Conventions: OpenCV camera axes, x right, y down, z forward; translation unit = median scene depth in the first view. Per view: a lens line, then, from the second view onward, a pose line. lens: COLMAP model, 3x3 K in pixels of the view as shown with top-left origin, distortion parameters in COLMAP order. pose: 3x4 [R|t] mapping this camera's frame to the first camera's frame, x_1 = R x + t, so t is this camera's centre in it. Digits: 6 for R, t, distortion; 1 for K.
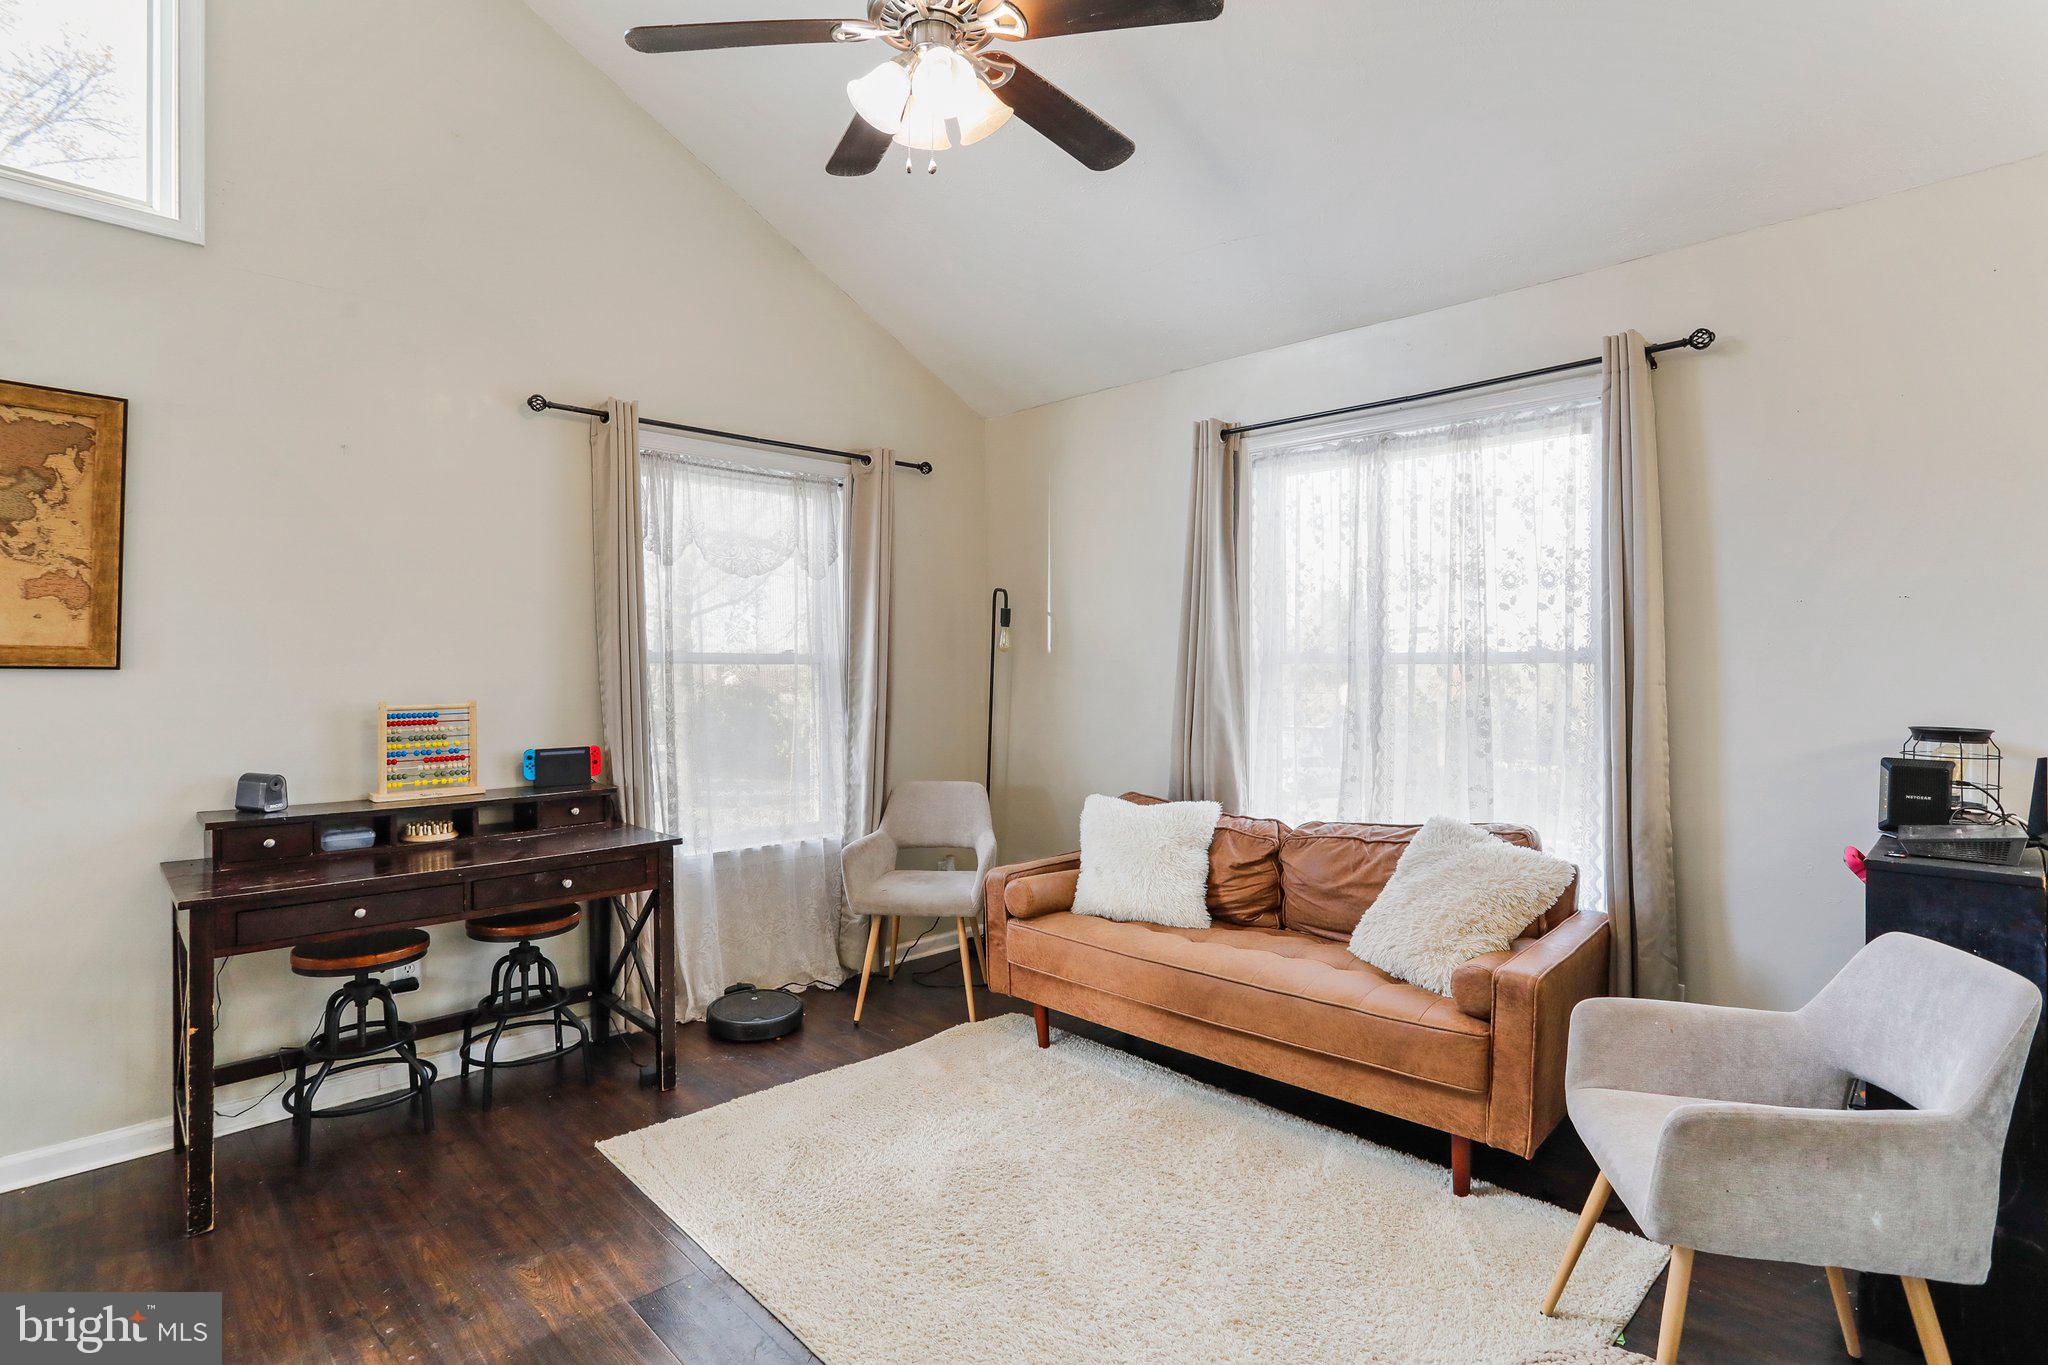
lens RADIAL K [[1003.5, 0, 1024.9], [0, 1003.5, 669.9], [0, 0, 1]] dist [-0.045359, 0.026083]
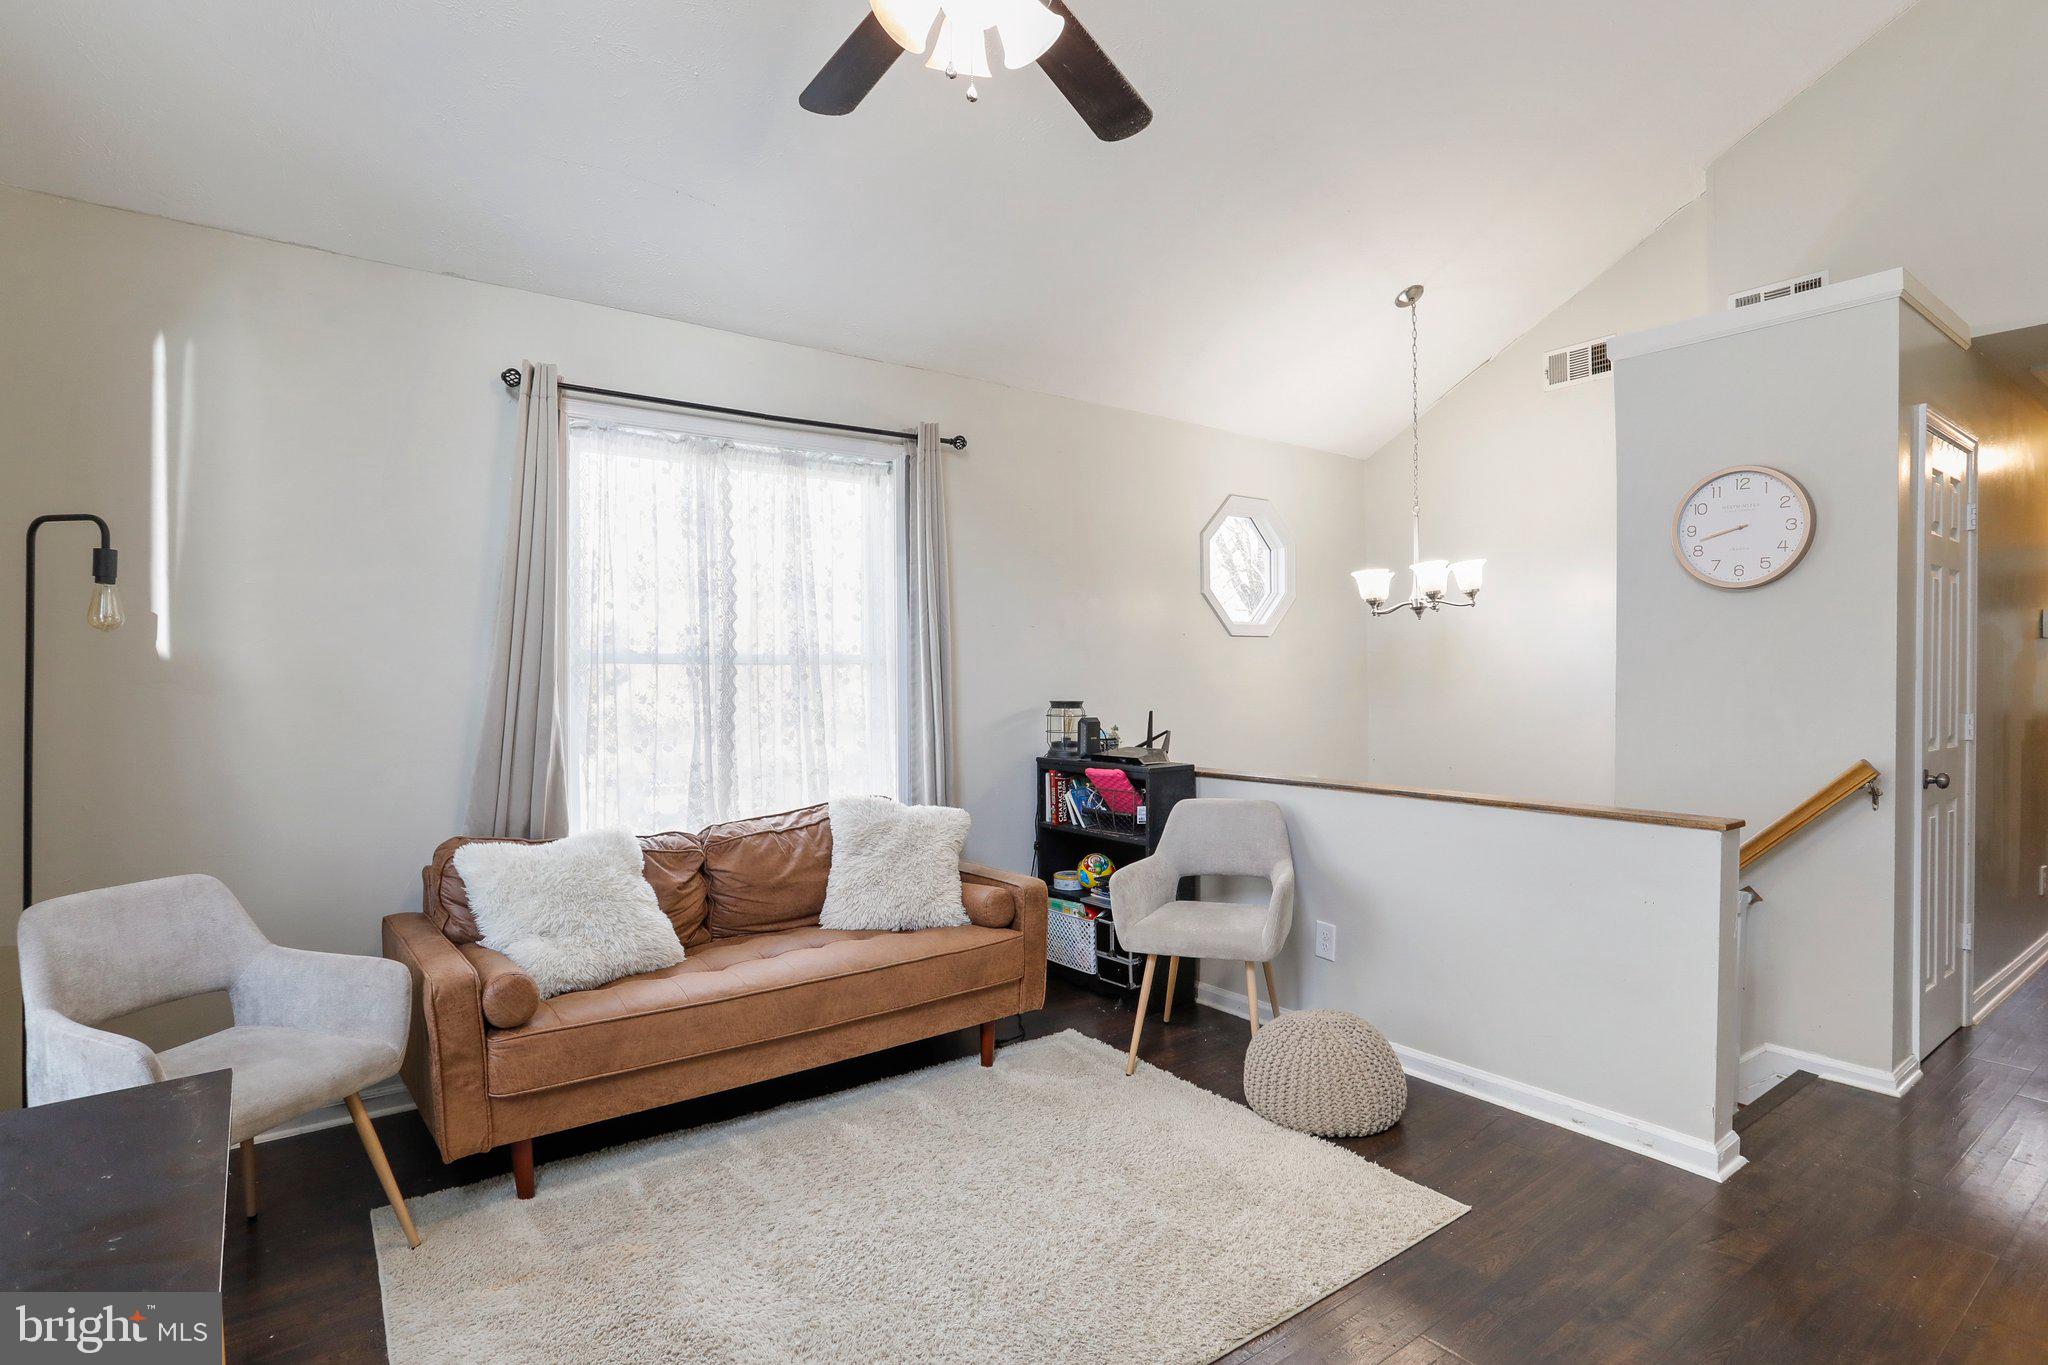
lens RADIAL K [[1051.5, 0, 1024.0], [0, 1051.5, 682.5], [0, 0, 1]] dist [-0.000708, -0.000190]
pose [[0.136058, -0.016301, 0.990567, -1.175126], [-0.002095, 0.999858, 0.016741, -0.010052], [-0.990699, -0.004353, 0.136005, 0.953640]]
